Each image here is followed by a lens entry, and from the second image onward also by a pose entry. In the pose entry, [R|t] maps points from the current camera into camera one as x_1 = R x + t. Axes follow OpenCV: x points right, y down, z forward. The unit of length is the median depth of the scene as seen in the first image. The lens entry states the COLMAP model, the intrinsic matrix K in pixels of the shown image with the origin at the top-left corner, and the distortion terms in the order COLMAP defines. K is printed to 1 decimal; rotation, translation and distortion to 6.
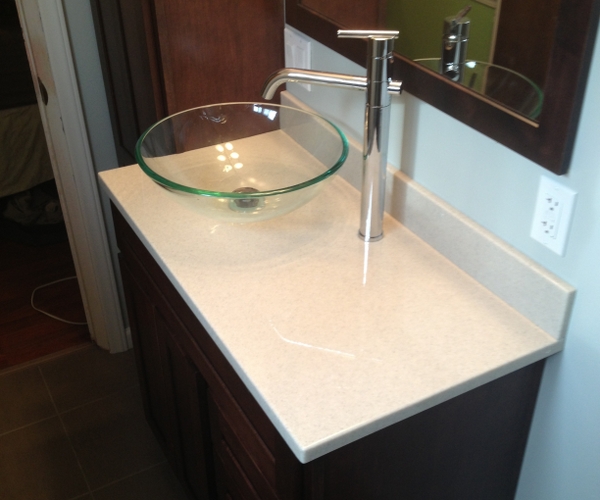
lens RADIAL K [[767.2, 0, 300.0], [0, 767.2, 250.0], [0, 0, 1]] dist [0.195584, -0.515631]
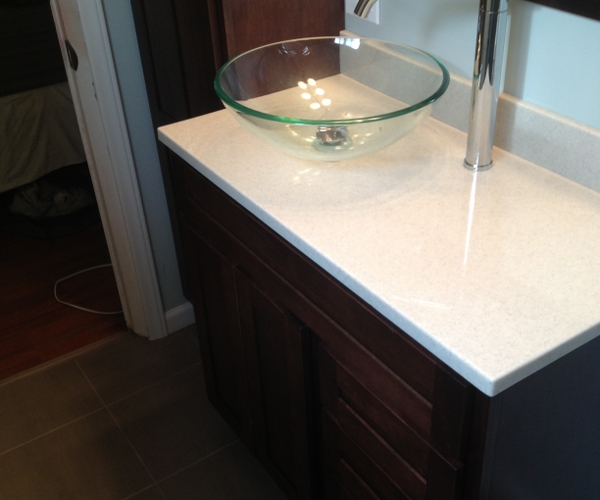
lens RADIAL K [[767.2, 0, 300.0], [0, 767.2, 250.0], [0, 0, 1]] dist [0.195584, -0.515631]
pose [[0.996057, -0.075526, 0.046551, -0.163944], [0.075655, 0.997134, -0.001018, 0.064556], [-0.046341, 0.004536, 0.998915, 0.089847]]
